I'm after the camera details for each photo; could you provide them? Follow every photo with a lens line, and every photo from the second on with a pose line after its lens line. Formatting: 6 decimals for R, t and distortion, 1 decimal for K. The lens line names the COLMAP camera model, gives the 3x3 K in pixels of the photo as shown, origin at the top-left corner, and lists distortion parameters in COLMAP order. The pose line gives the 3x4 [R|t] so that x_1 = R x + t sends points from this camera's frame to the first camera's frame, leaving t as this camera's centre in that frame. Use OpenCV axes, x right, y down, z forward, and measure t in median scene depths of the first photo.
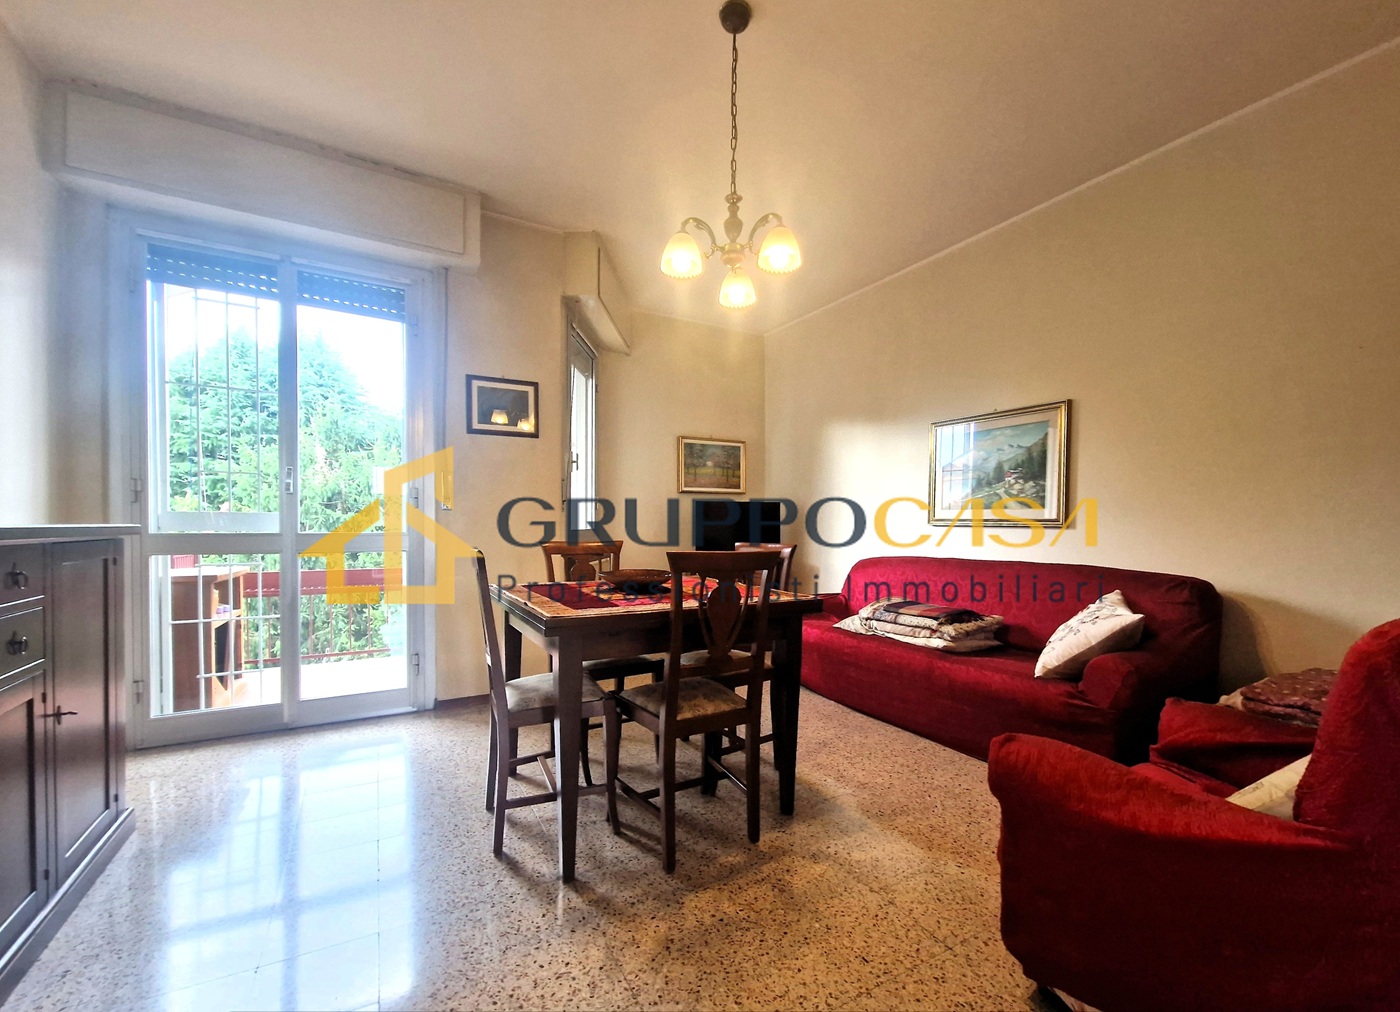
lens RADIAL K [[567.3, 0, 707.8], [0, 567.3, 531.1], [0, 0, 1]] dist [0.000225, -0.003794]
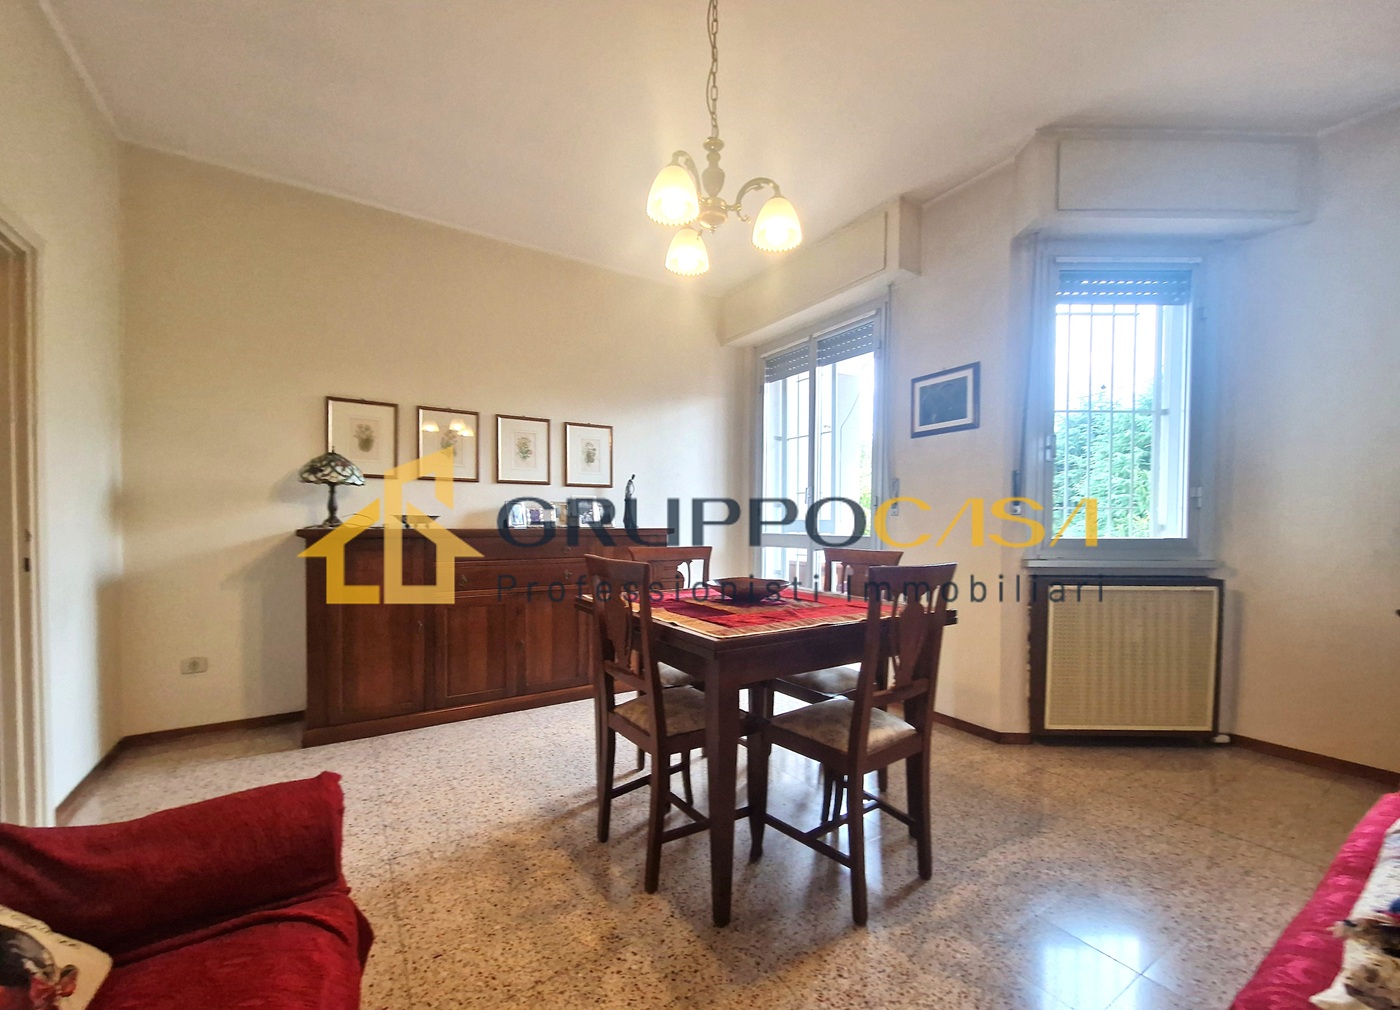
lens RADIAL K [[567.3, 0, 707.8], [0, 567.3, 530.1], [0, 0, 1]] dist [0.000225, -0.003794]
pose [[0.064634, 0.006945, -0.997885, 1.031241], [-0.014695, 0.999874, 0.006007, -0.022386], [0.997801, 0.014275, 0.064728, 1.095571]]
